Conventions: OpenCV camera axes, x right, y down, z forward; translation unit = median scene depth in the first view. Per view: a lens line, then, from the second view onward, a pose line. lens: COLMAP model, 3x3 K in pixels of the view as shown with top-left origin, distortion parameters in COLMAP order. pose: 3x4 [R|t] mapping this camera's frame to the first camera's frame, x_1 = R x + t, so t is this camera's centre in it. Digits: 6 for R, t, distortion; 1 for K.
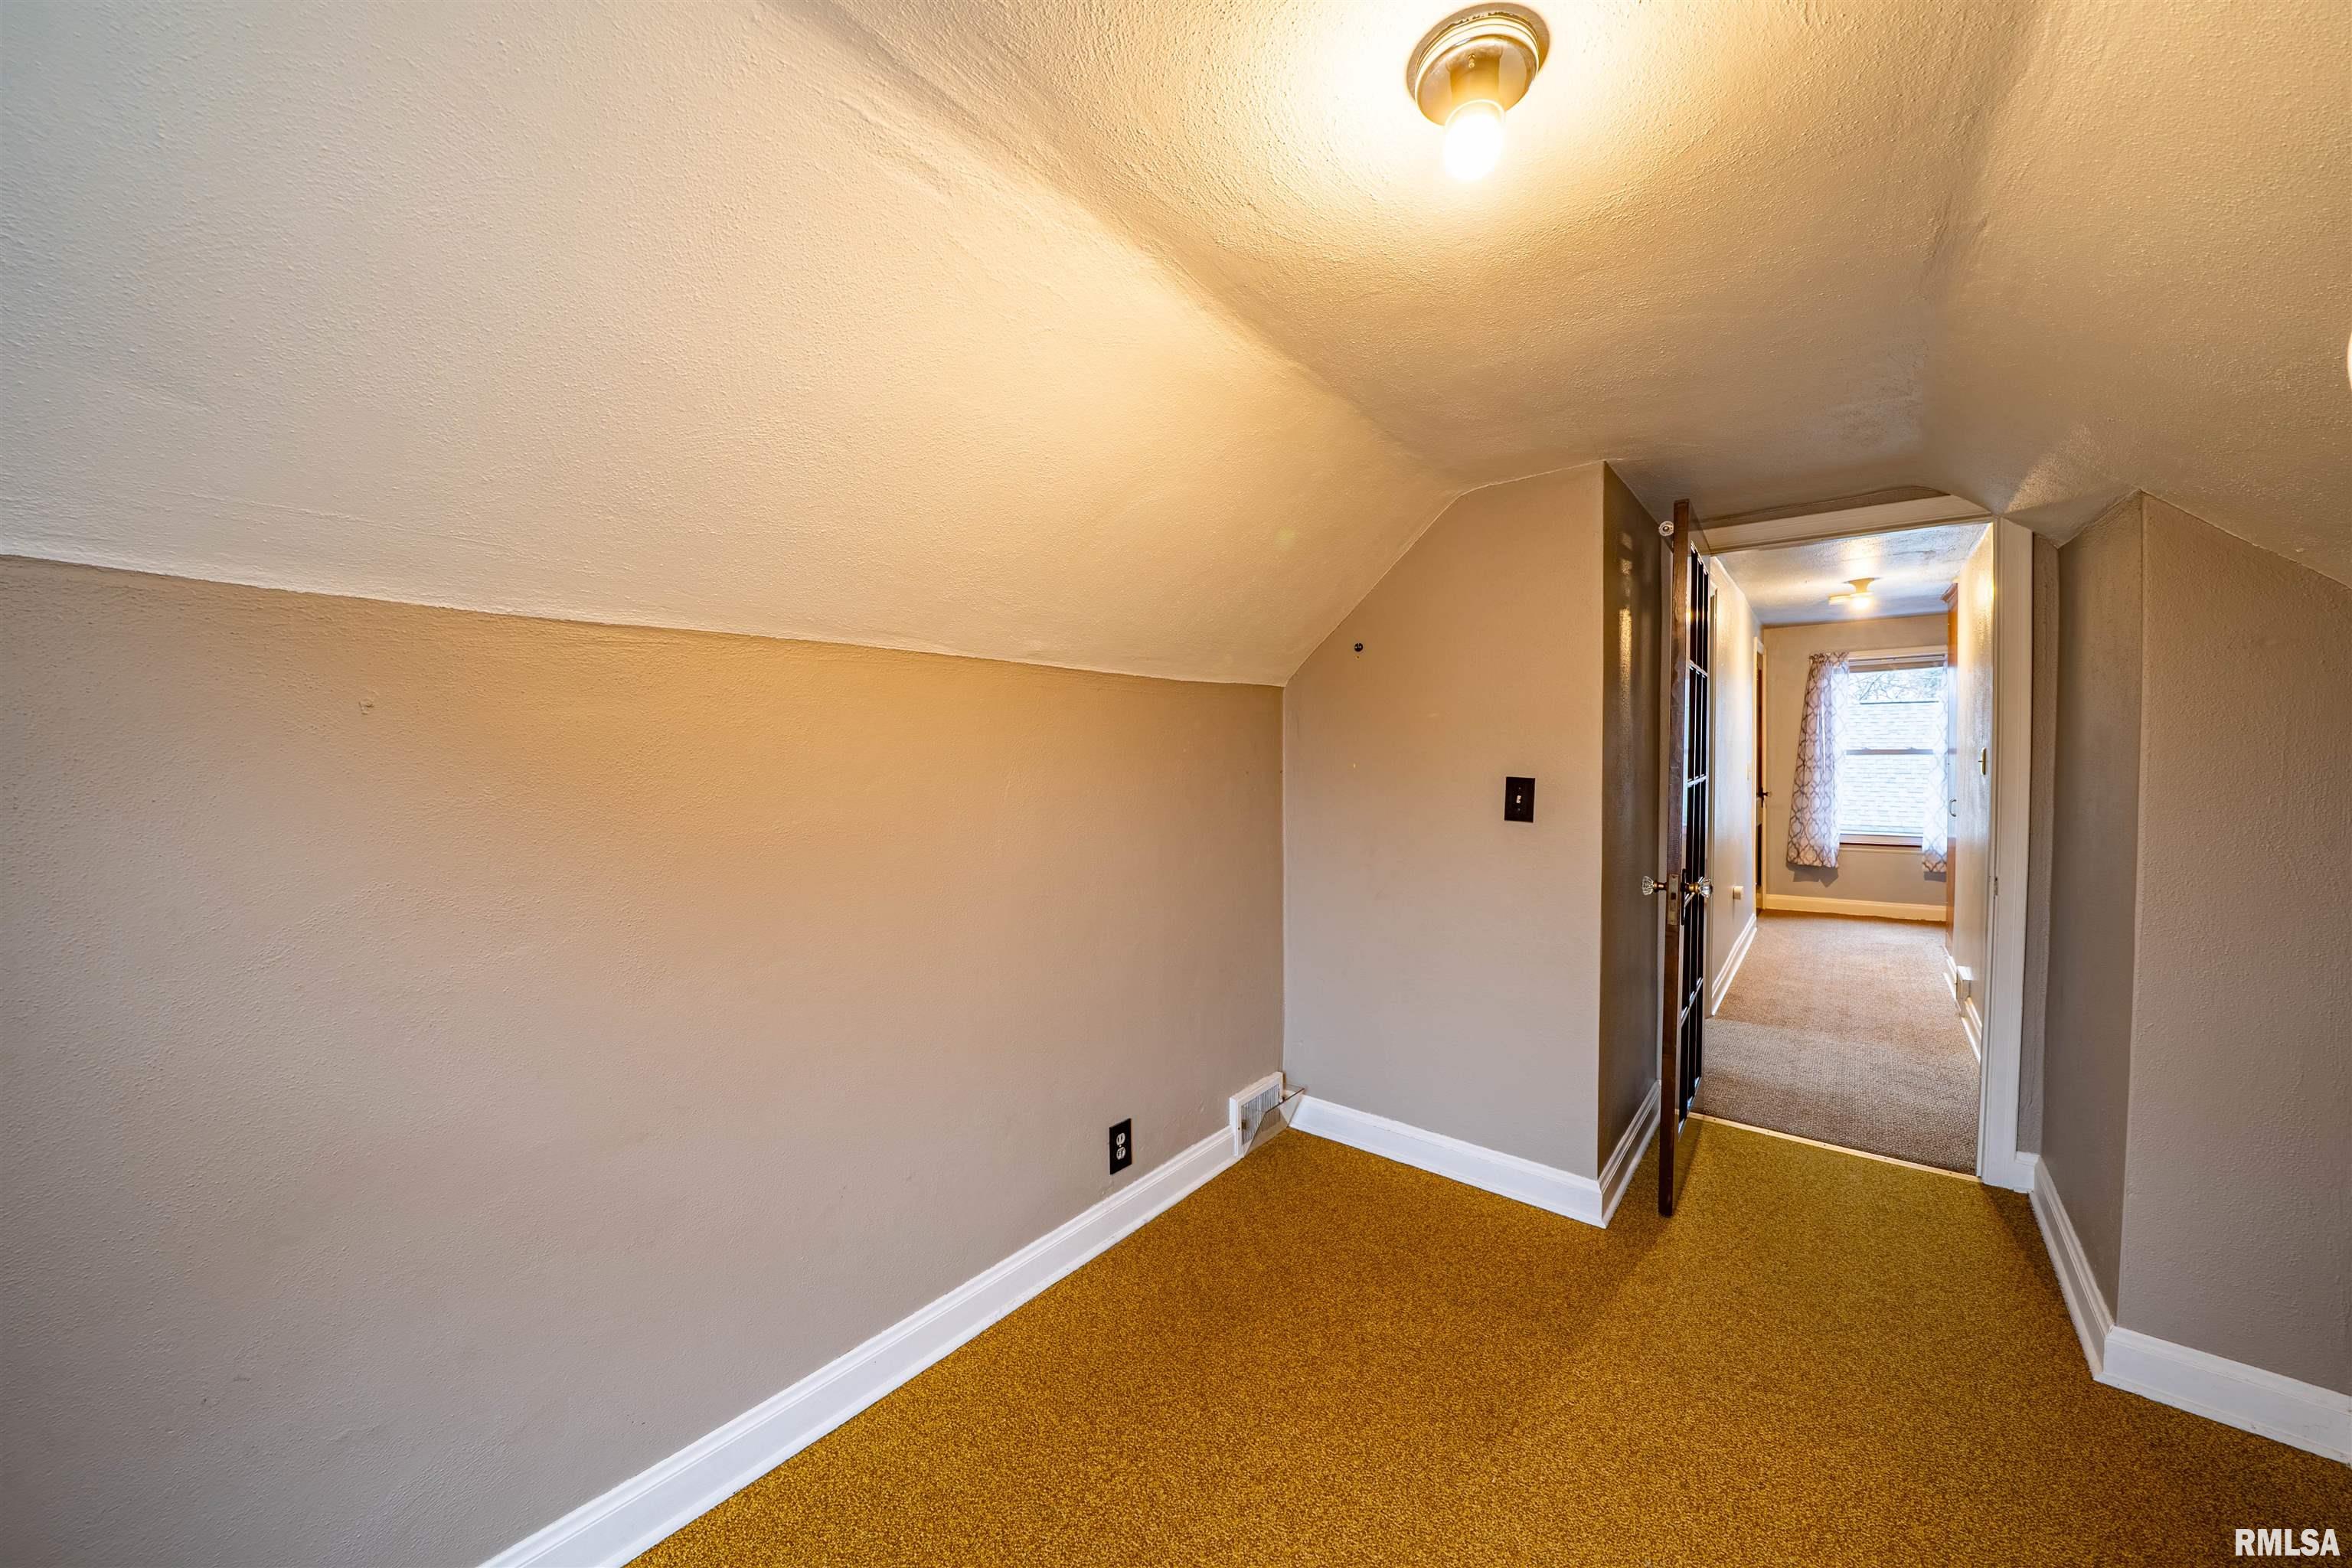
lens RADIAL K [[852.1, 0, 1176.0], [0, 852.1, 784.0], [0, 0, 1]] dist [-0.018372, 0.000175]
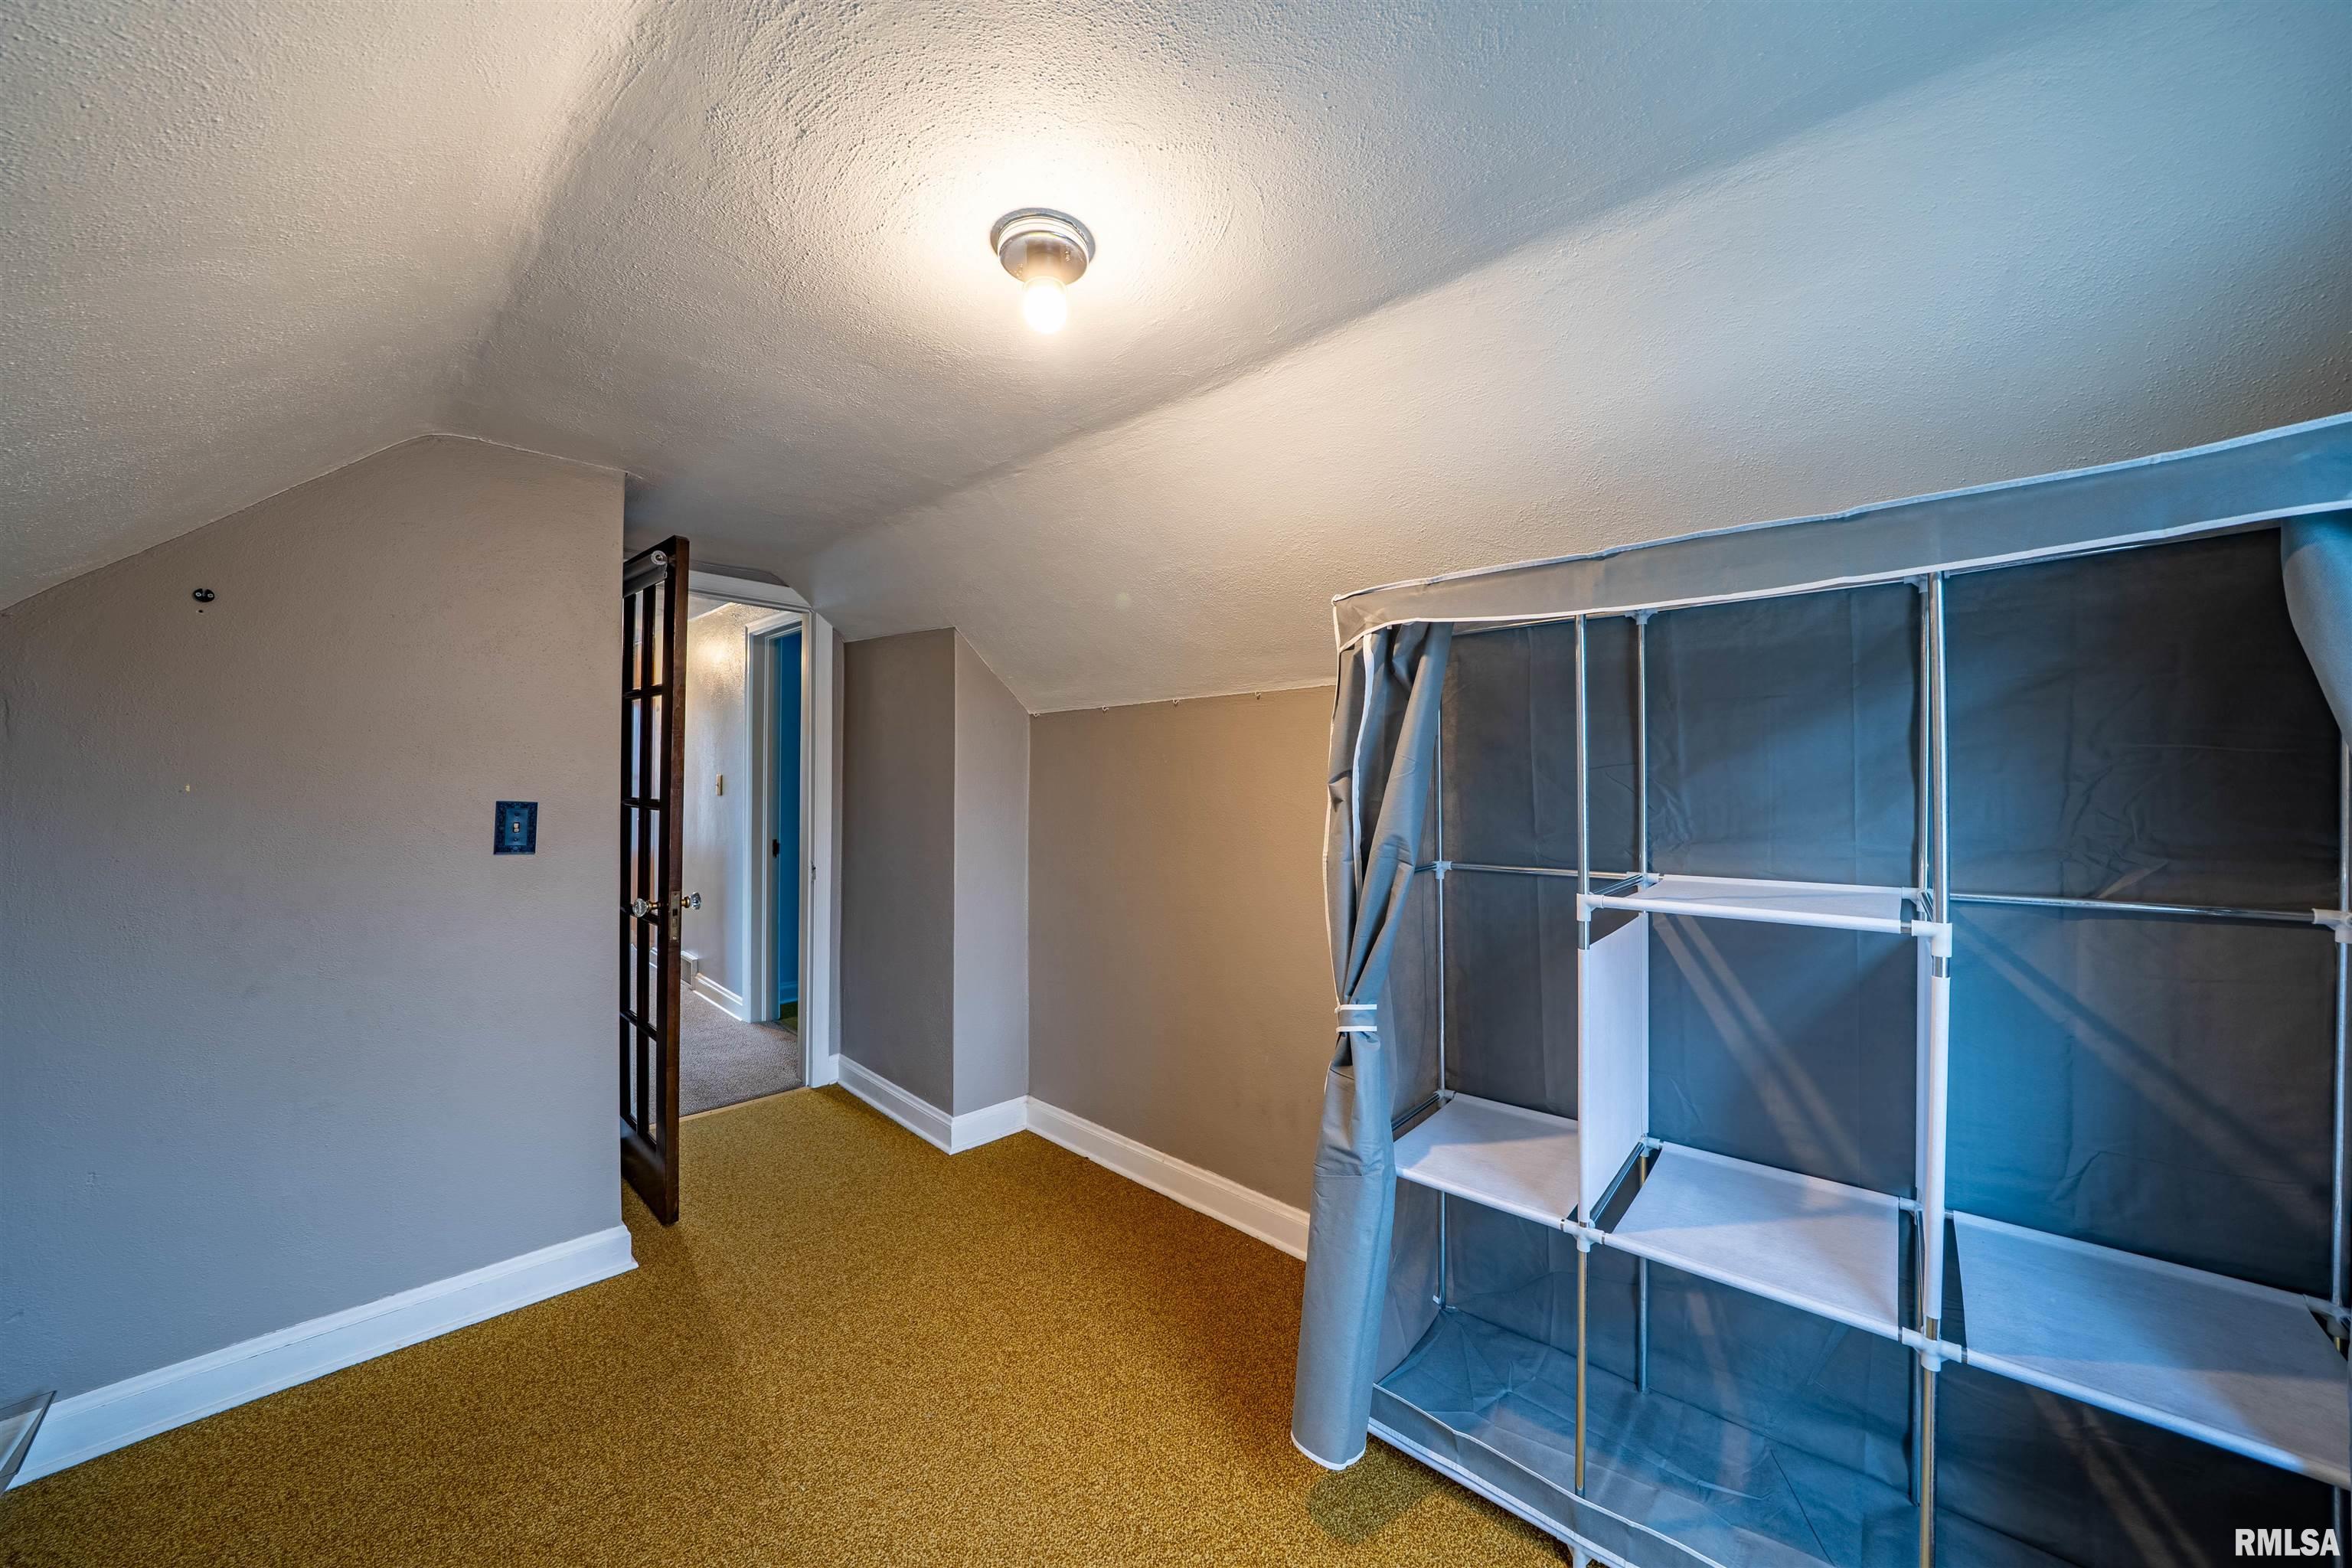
lens RADIAL K [[842.2, 0, 1170.7], [0, 842.2, 791.5], [0, 0, 1]] dist [-0.017339, 0.000224]
pose [[0.056200, -0.002735, 0.998416, -0.455228], [0.026599, 0.999645, 0.001241, -0.001552], [-0.998065, 0.026487, 0.056253, 0.365601]]
